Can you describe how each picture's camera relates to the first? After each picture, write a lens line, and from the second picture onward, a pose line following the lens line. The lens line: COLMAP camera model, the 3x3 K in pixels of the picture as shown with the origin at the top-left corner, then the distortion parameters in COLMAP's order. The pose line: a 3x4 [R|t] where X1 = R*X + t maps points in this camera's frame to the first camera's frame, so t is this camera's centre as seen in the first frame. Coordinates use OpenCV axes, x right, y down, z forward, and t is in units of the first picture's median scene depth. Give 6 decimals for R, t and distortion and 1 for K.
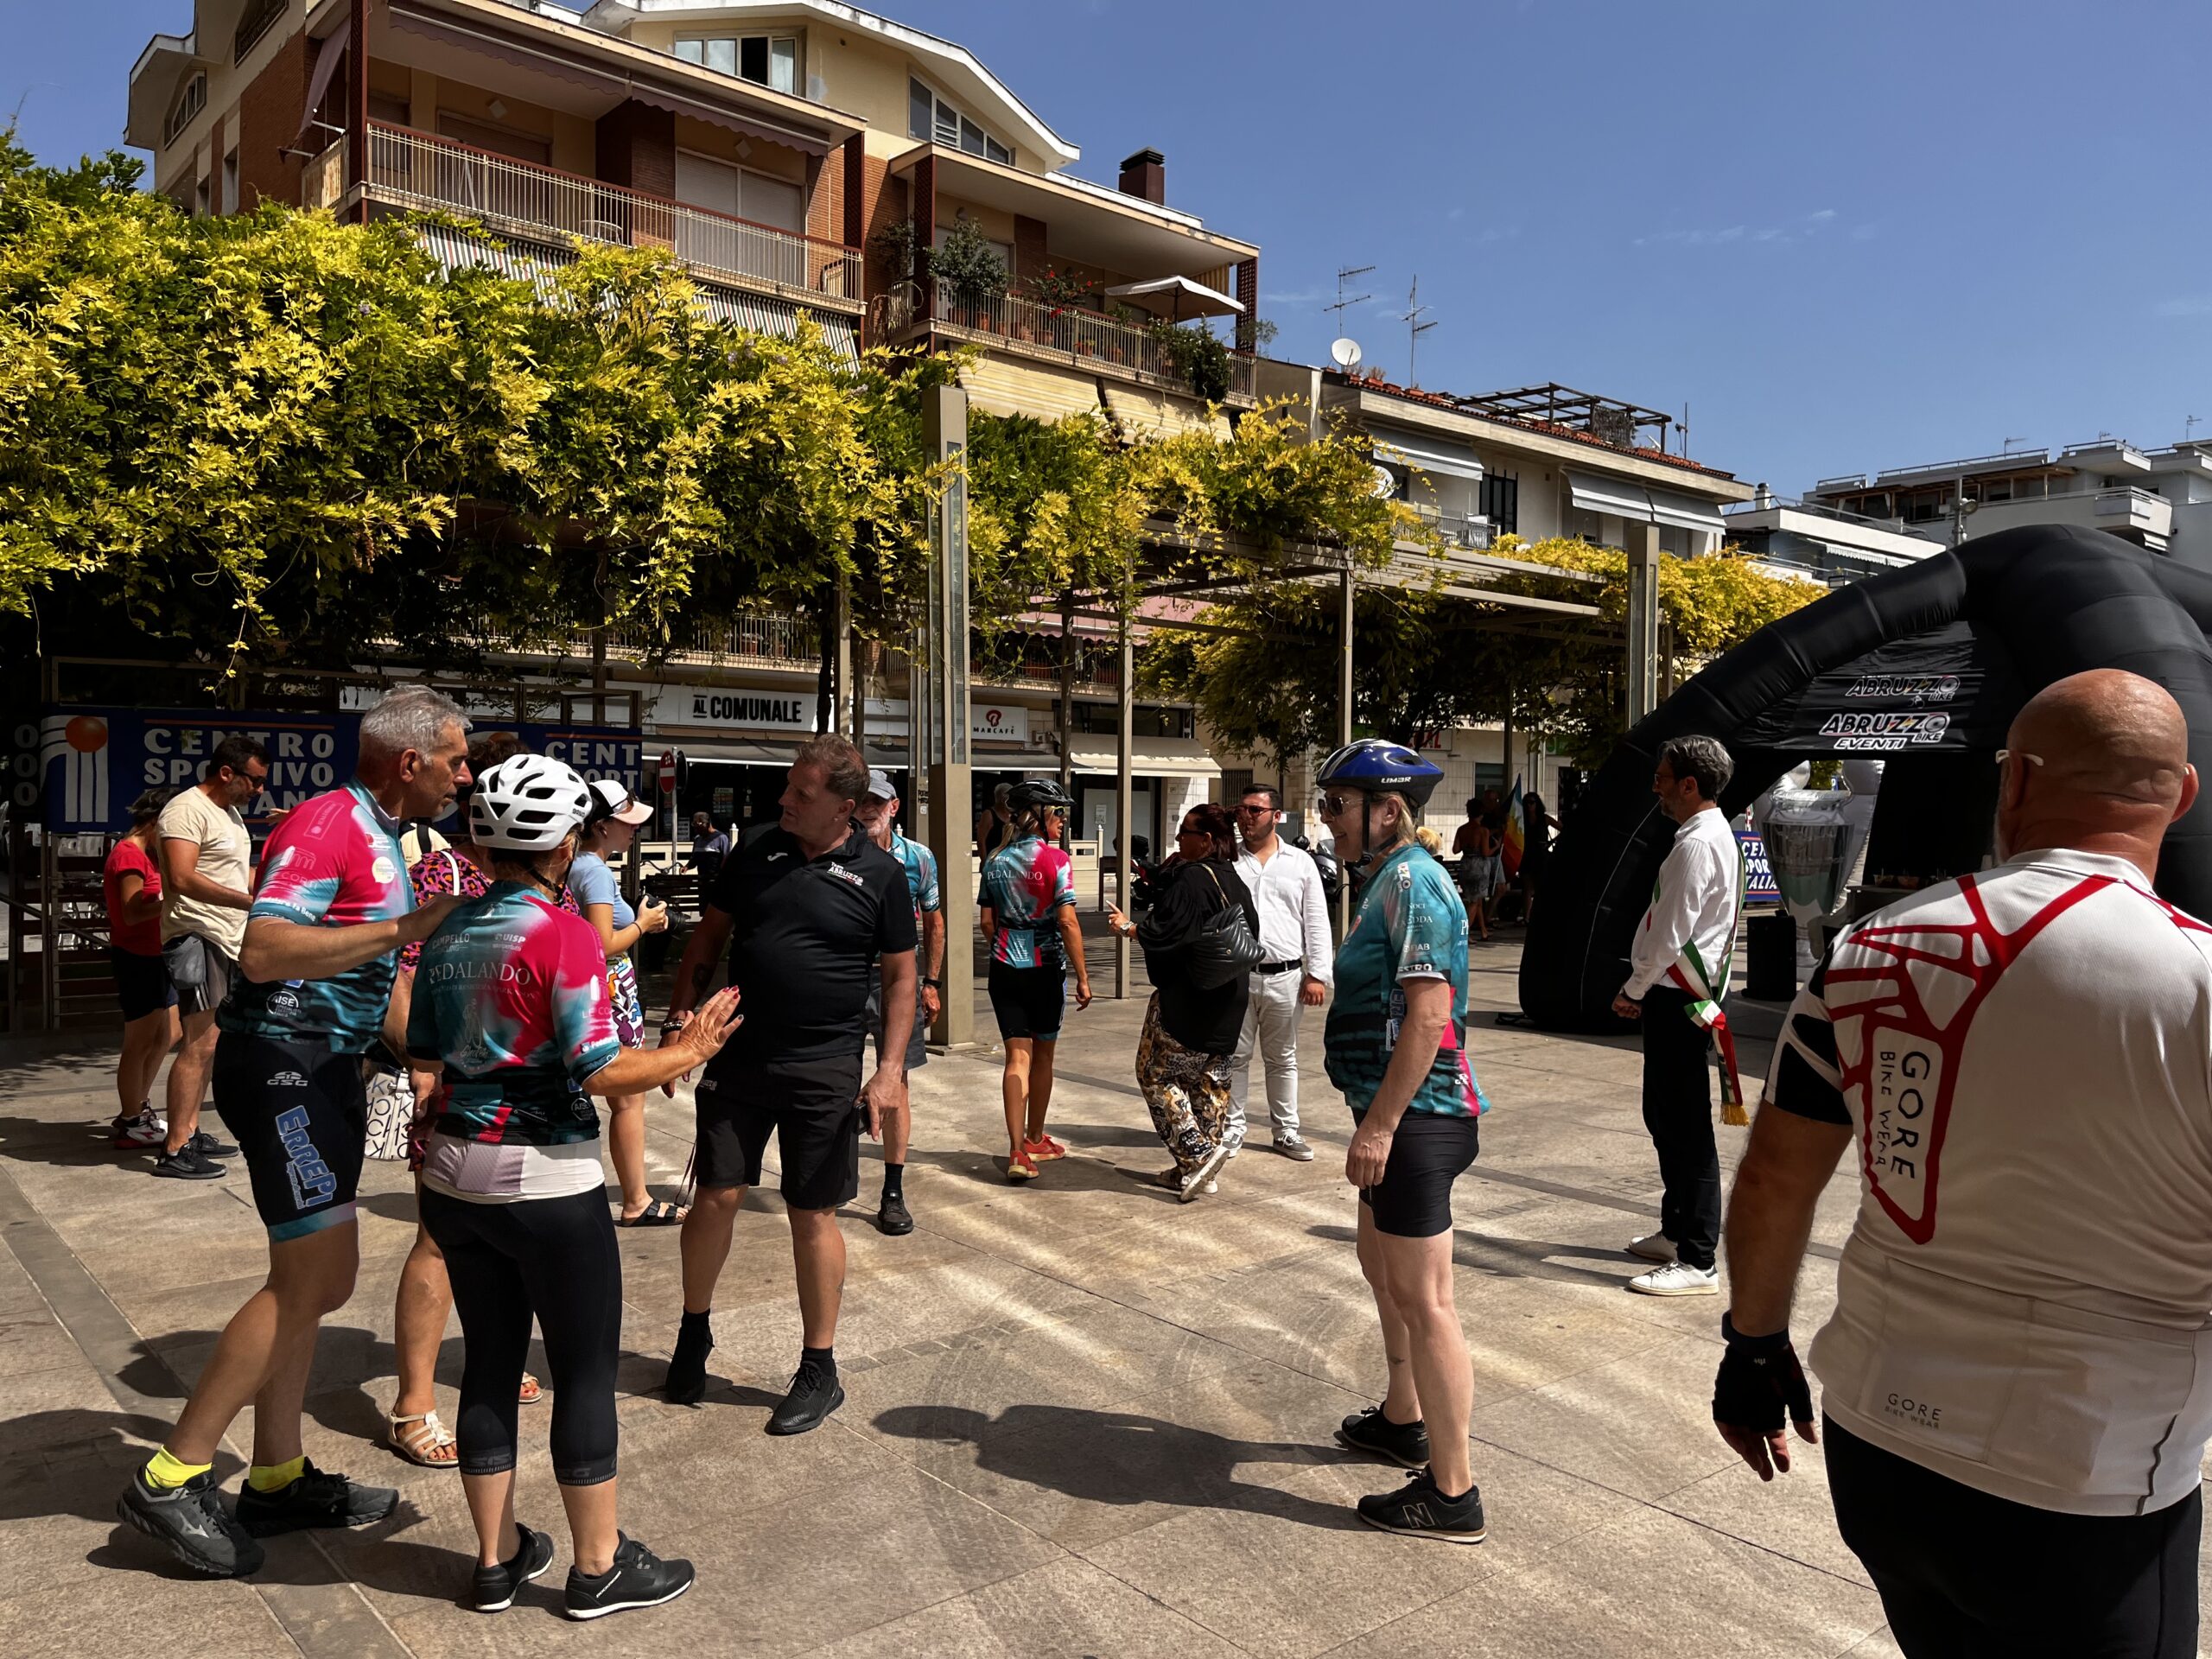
lens RADIAL K [[1701.7, 0, 1131.3], [0, 1701.7, 848.1], [0, 0, 1]] dist [0.046013, -0.084581]
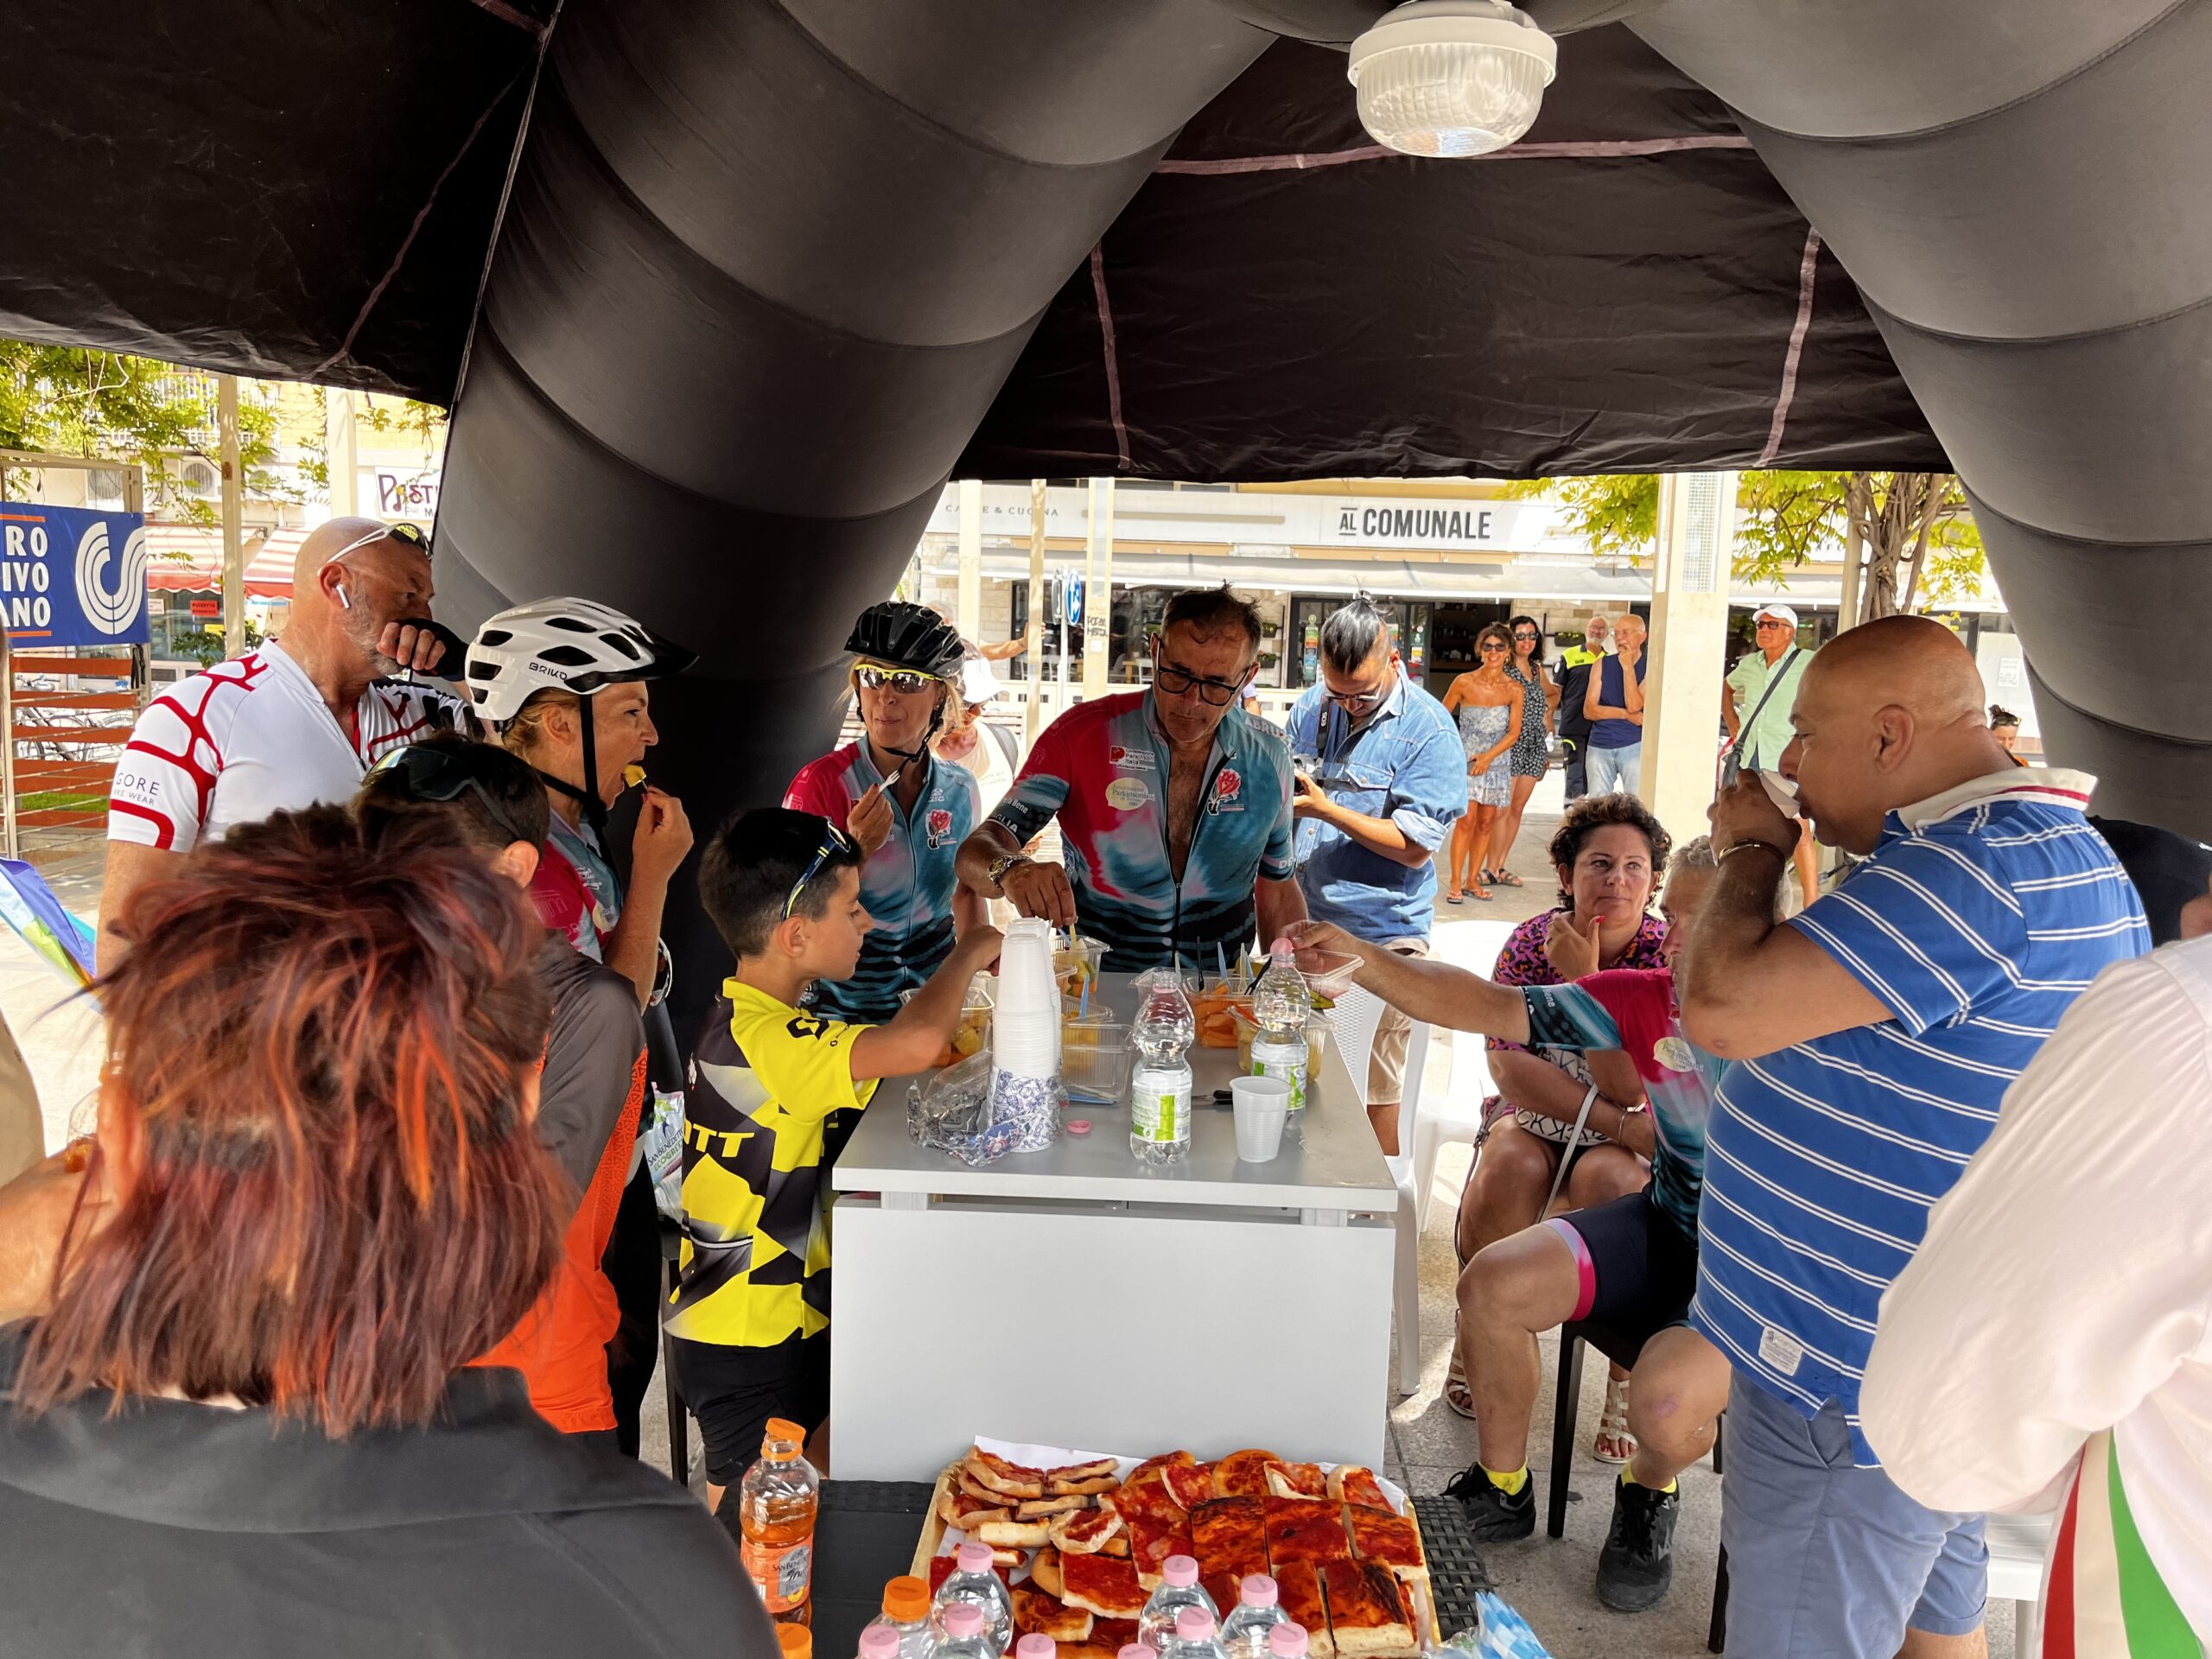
lens RADIAL K [[1701.7, 0, 1131.3], [0, 1701.7, 848.1], [0, 0, 1]] dist [0.046013, -0.084581]
pose [[0.751196, 0.098018, -0.652761, 0.357705], [-0.040636, 0.993905, 0.102480, -0.015111], [0.658827, -0.050457, 0.750600, 0.568104]]
